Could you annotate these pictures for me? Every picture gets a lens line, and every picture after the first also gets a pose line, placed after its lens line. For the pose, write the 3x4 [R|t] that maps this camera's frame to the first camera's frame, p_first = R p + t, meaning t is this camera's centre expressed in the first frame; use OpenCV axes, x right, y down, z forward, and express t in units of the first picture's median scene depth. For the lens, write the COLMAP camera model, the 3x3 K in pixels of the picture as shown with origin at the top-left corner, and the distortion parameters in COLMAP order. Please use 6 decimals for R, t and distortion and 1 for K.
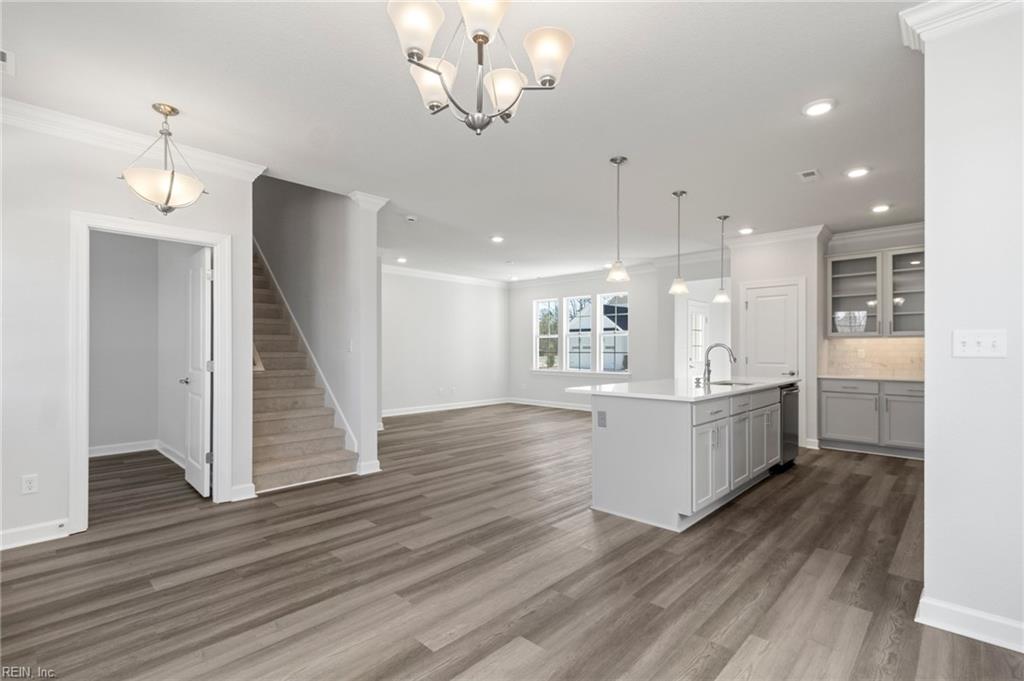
lens RADIAL K [[483.4, 0, 511.0], [0, 483.4, 347.0], [0, 0, 1]] dist [0.004825, 0.000616]
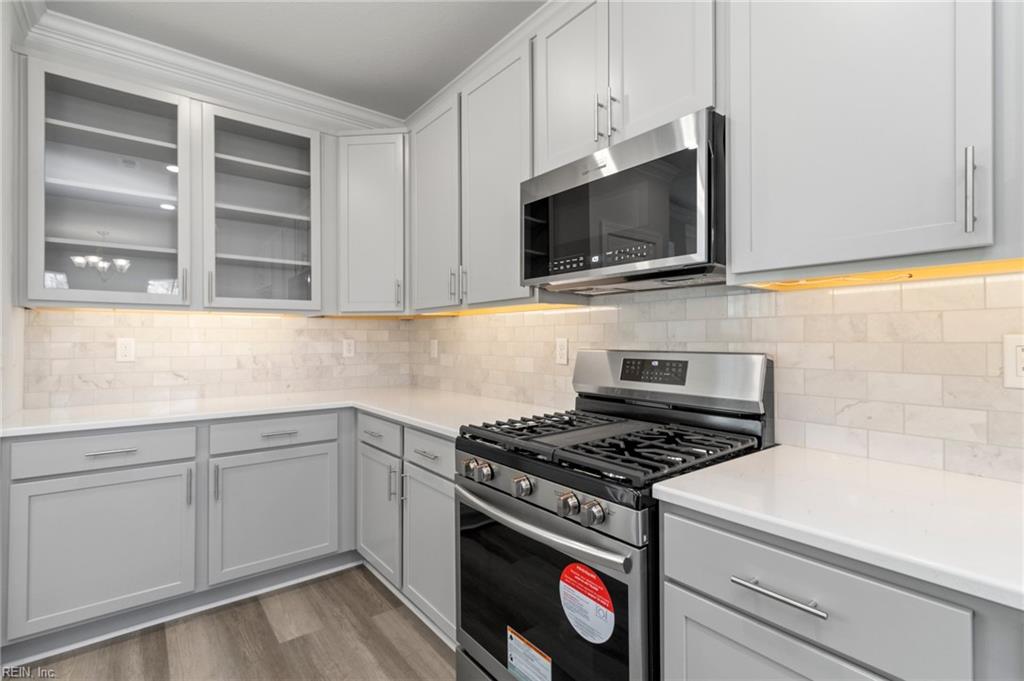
lens RADIAL K [[483.4, 0, 515.8], [0, 483.4, 338.3], [0, 0, 1]] dist [0.004825, 0.000616]
pose [[0.140345, 0.000147, 0.990103, 0.414541], [-0.007952, 0.999968, 0.000979, 0.001754], [-0.990071, -0.008011, 0.140342, 0.693937]]
